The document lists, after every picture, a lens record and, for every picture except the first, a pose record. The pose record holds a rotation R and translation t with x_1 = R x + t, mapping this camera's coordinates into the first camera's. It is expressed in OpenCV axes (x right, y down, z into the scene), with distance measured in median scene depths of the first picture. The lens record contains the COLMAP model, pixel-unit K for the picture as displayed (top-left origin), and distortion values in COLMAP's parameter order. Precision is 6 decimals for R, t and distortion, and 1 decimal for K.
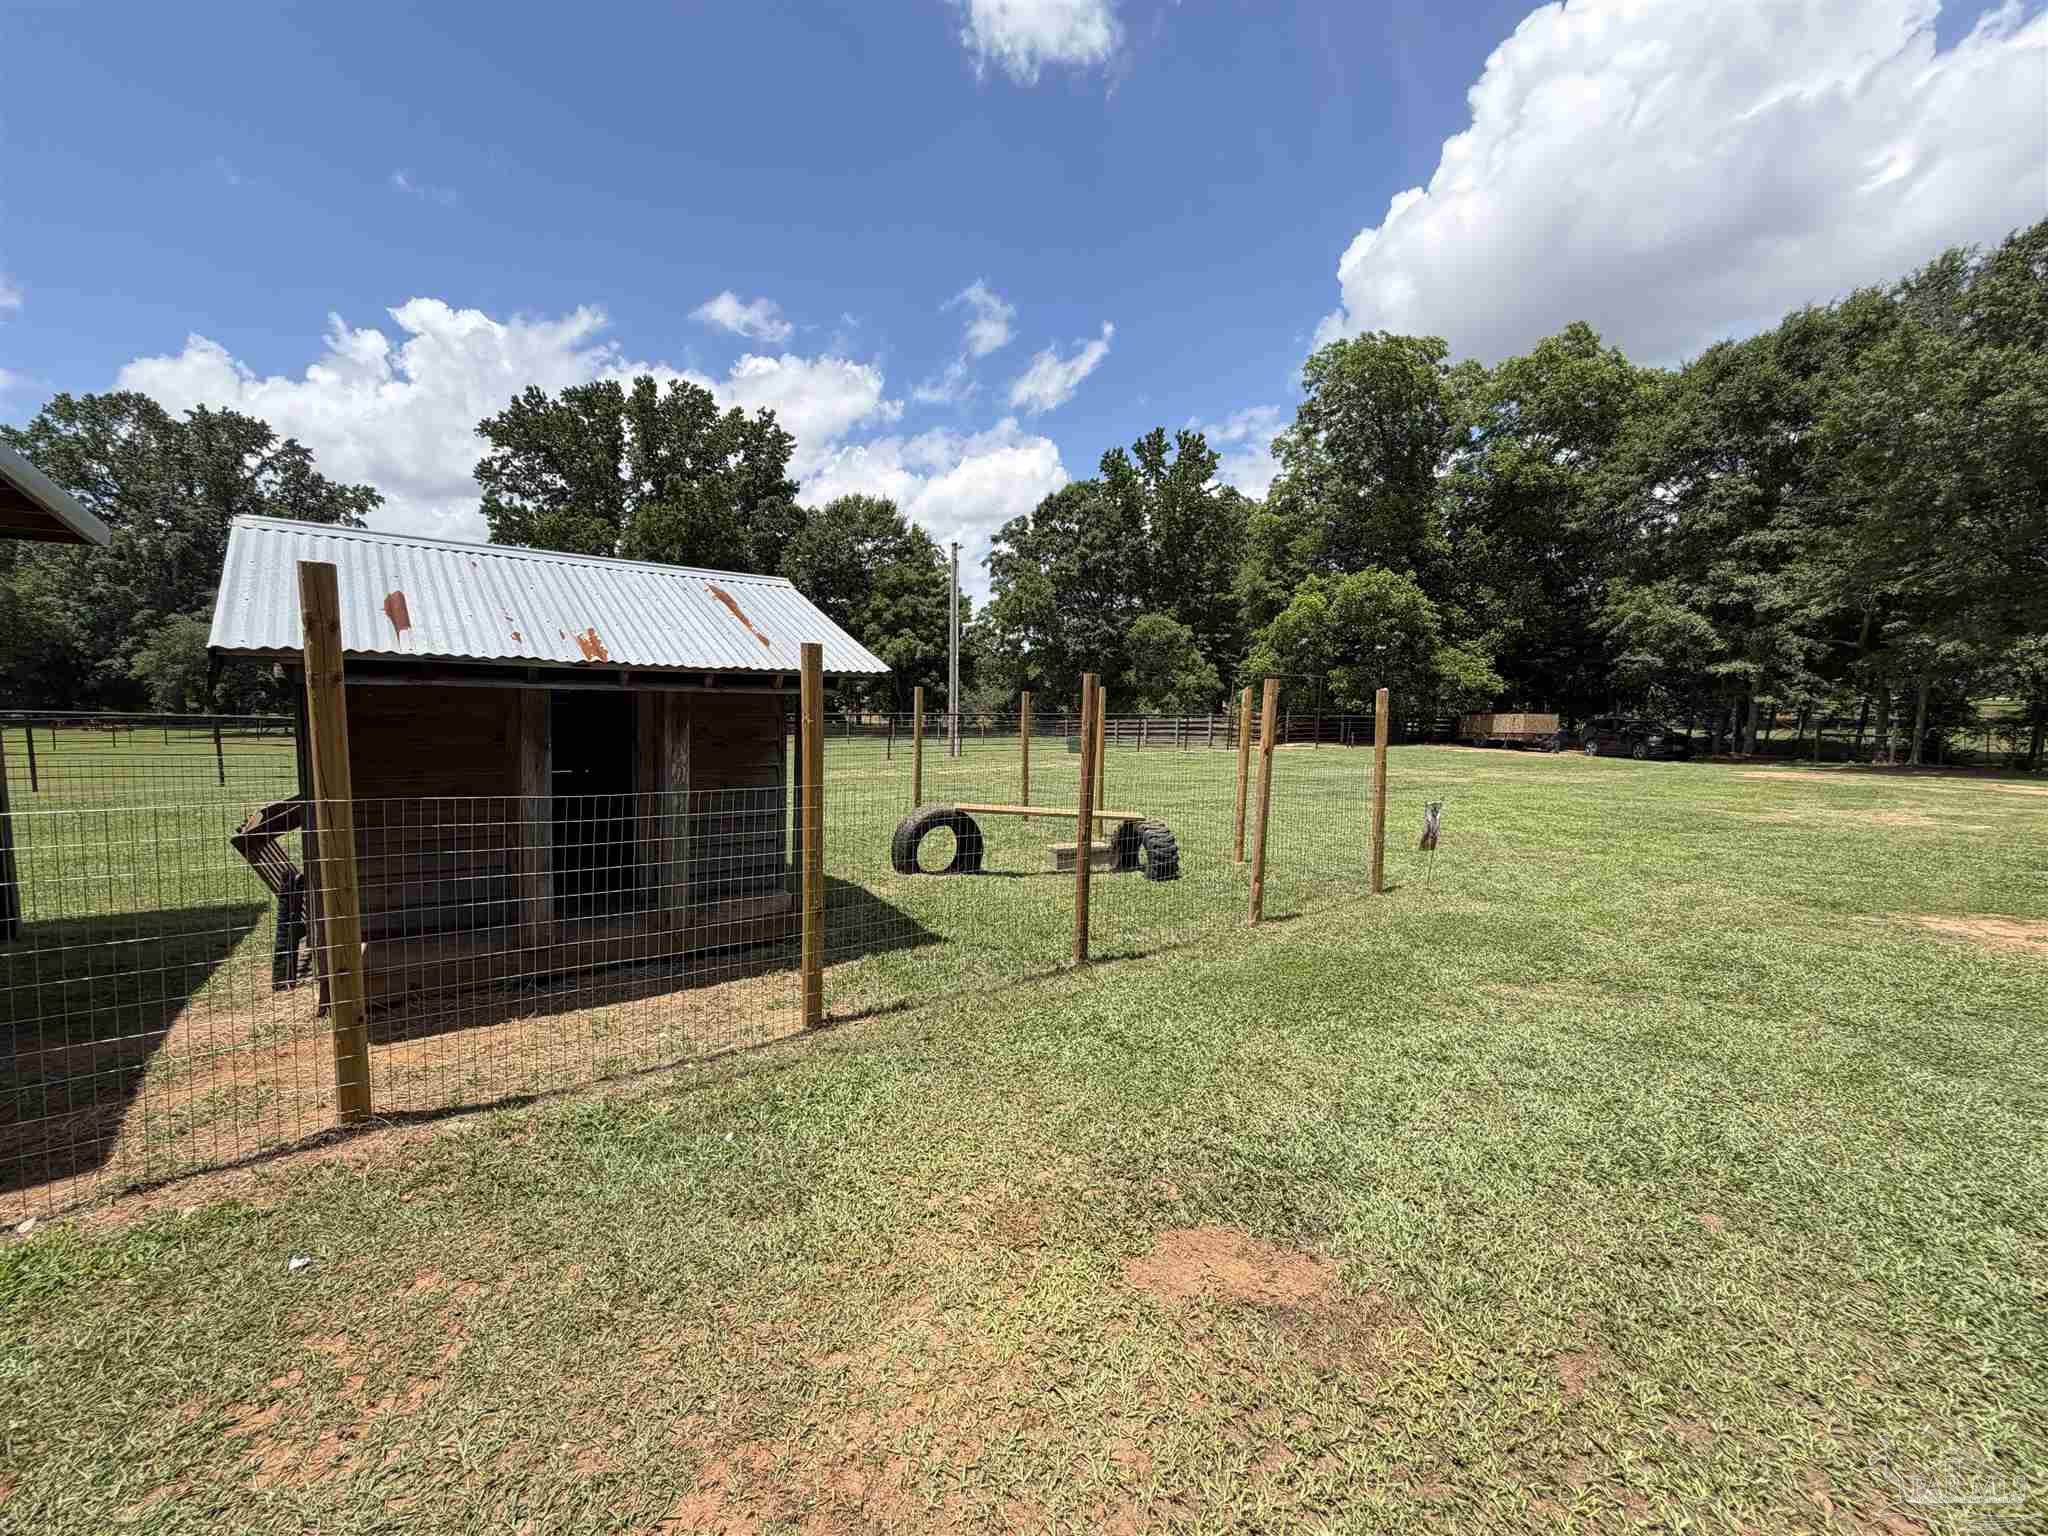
lens RADIAL K [[814.9, 0, 1013.8], [0, 814.9, 765.5], [0, 0, 1]] dist [0.000739, -0.000286]
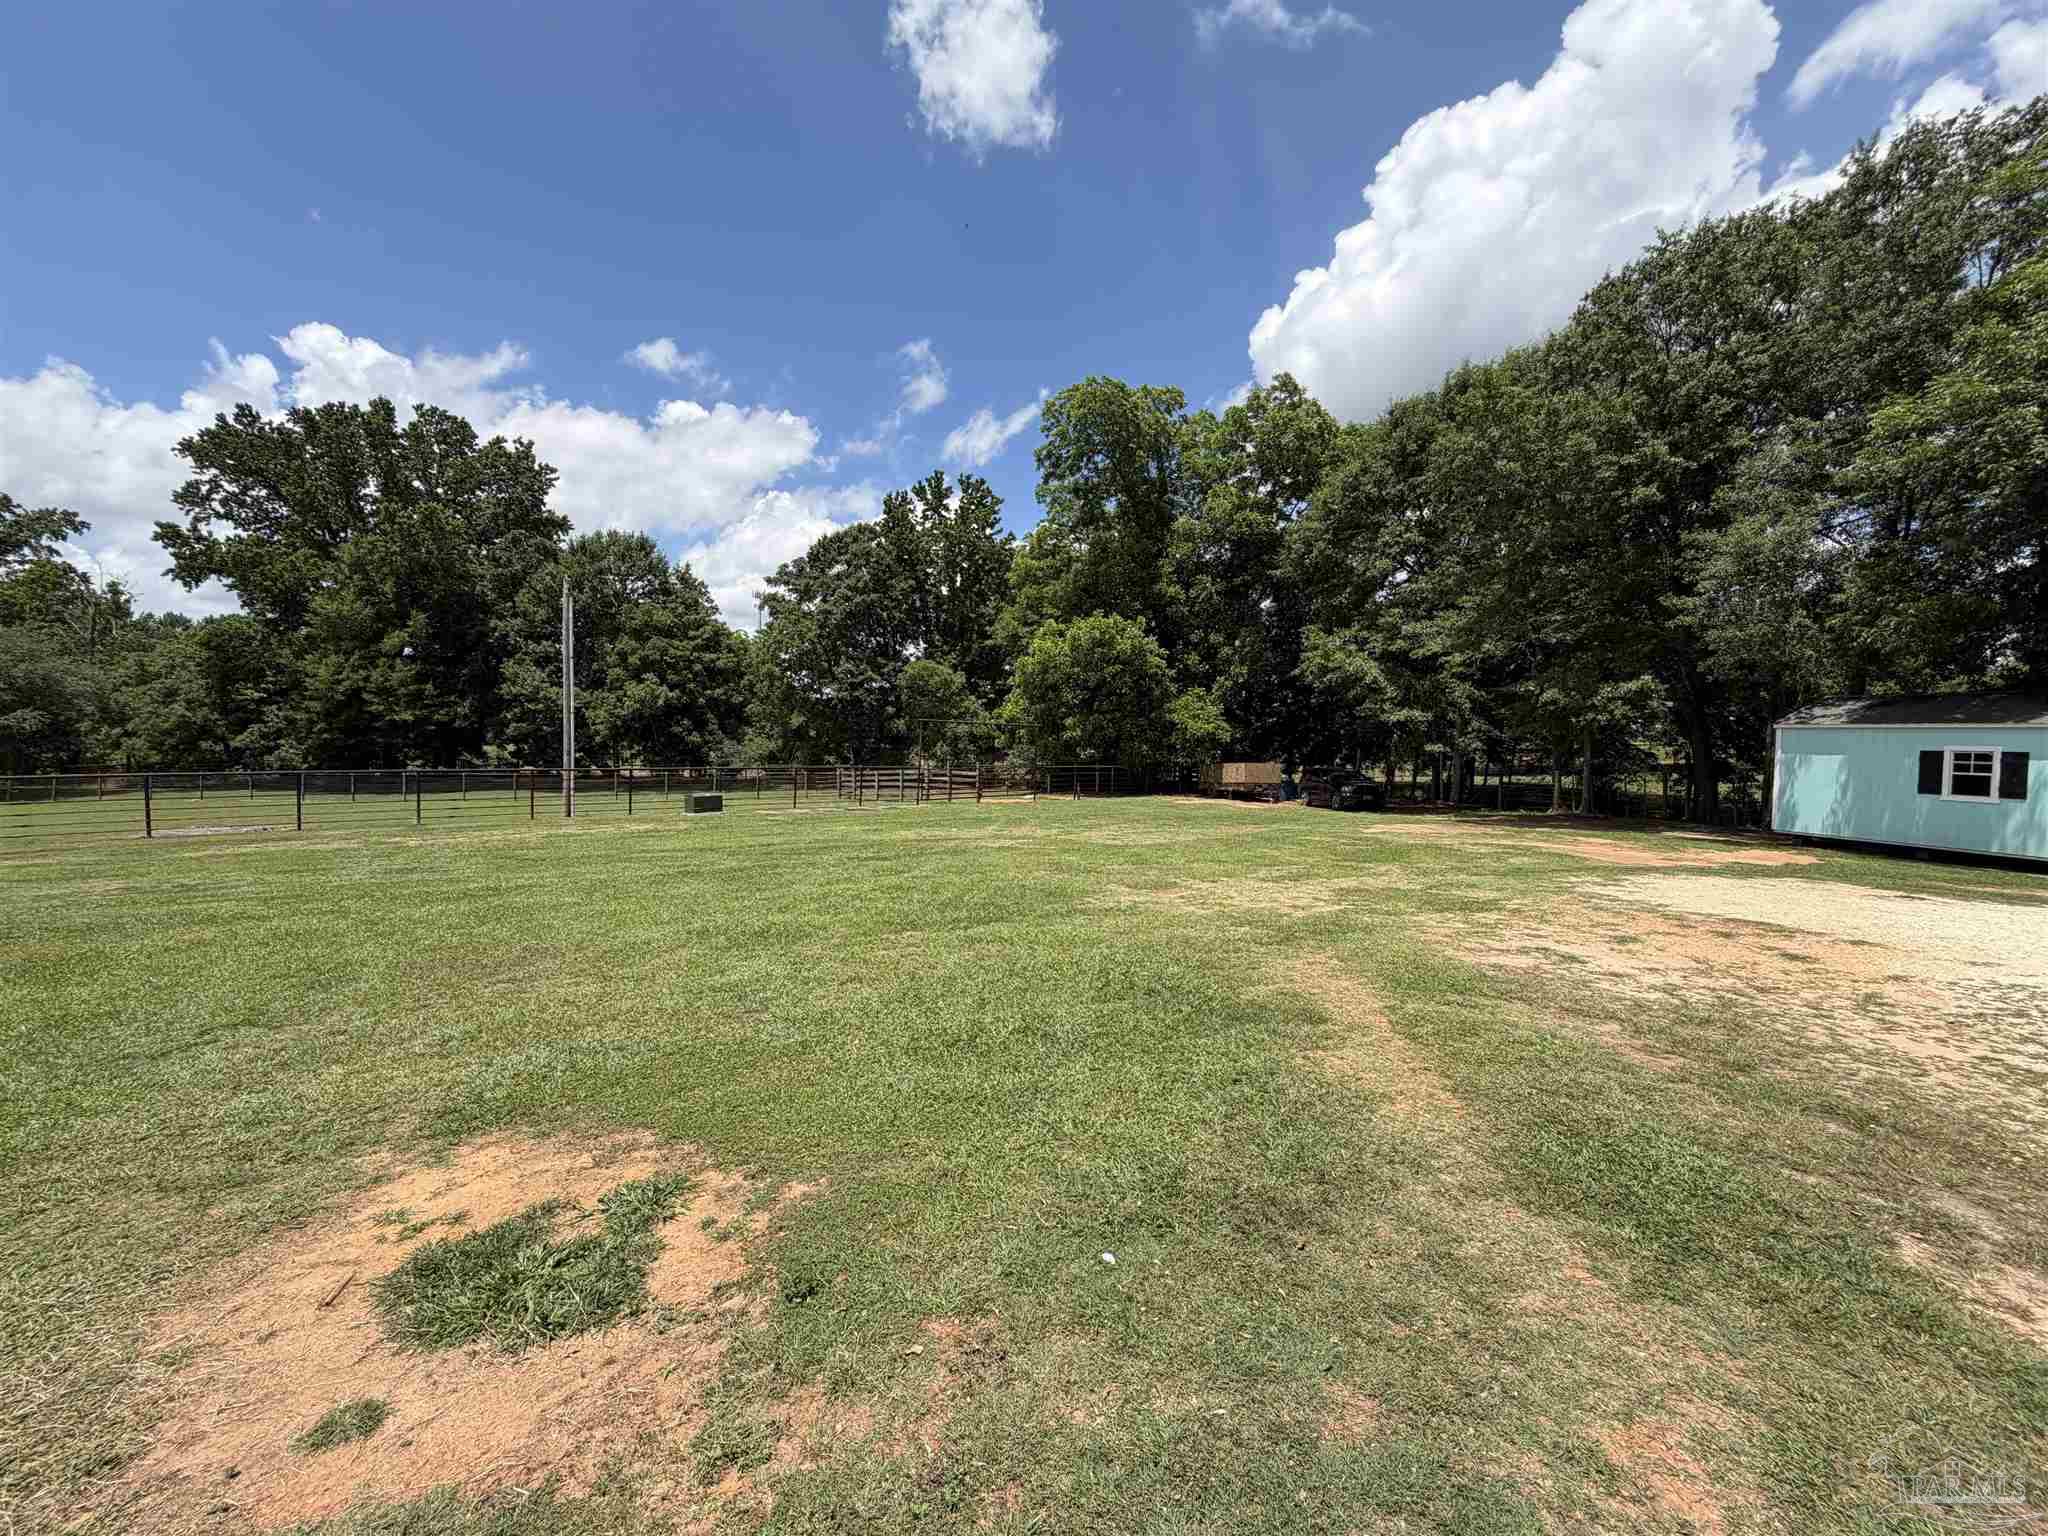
lens RADIAL K [[814.9, 0, 1032.4], [0, 814.9, 772.0], [0, 0, 1]] dist [0.000739, -0.000286]
pose [[0.995245, -0.004847, 0.097281, 0.228707], [0.009899, 0.998623, -0.051518, -0.004272], [-0.096898, 0.052236, 0.993923, 0.047753]]
